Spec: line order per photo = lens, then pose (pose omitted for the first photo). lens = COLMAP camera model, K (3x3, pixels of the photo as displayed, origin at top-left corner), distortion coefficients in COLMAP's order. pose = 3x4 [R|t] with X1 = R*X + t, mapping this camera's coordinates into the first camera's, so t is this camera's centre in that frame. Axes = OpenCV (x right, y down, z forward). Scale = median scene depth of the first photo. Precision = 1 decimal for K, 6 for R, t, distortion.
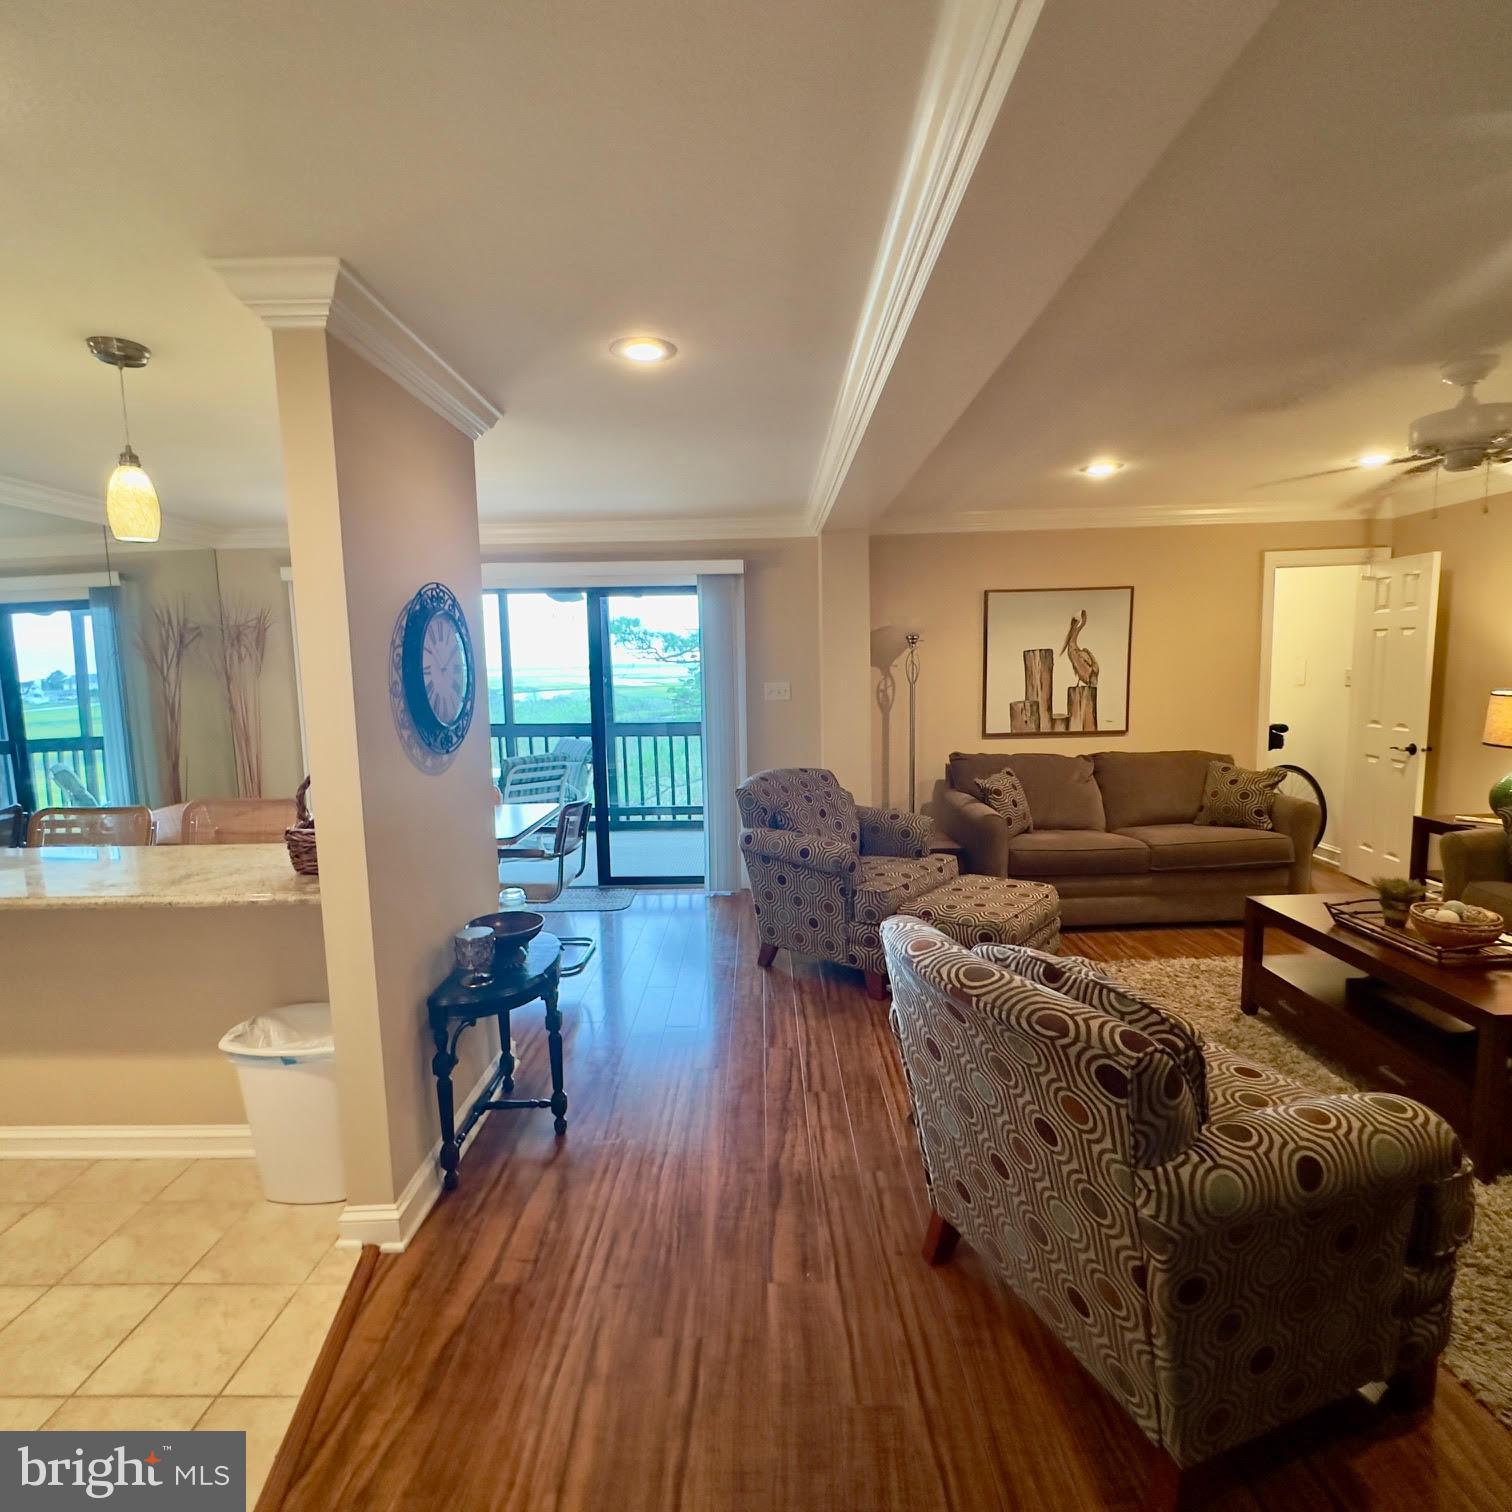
lens RADIAL K [[810.5, 0, 756.8], [0, 810.5, 755.8], [0, 0, 1]] dist [-0.004707, 0.001490]
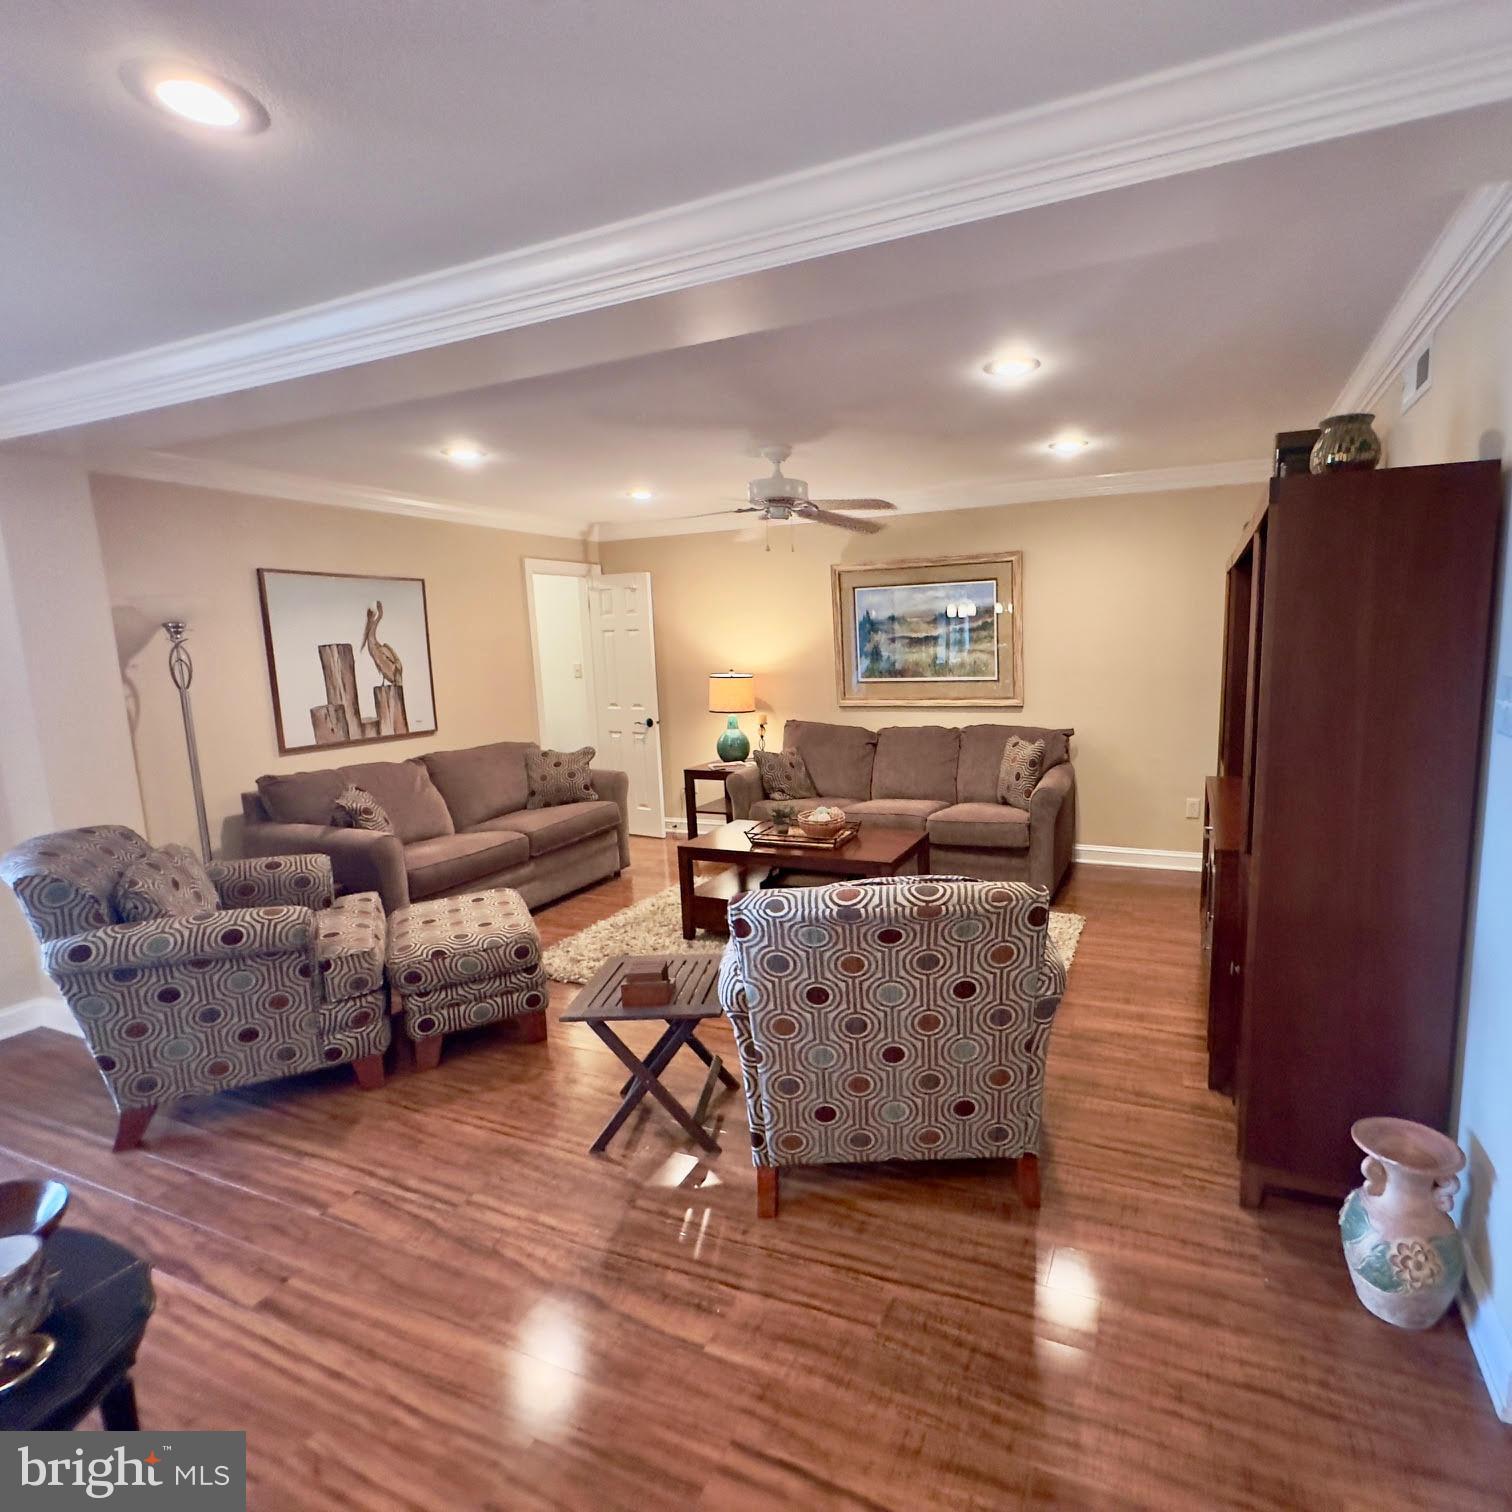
lens RADIAL K [[808.3, 0, 861.7], [0, 808.3, 759.9], [0, 0, 1]] dist [-0.000265, 0.001175]
pose [[0.359776, -0.121149, 0.925140, -0.278971], [0.123570, 0.988987, 0.081455, -0.012419], [-0.924820, 0.085014, 0.370784, 0.197300]]
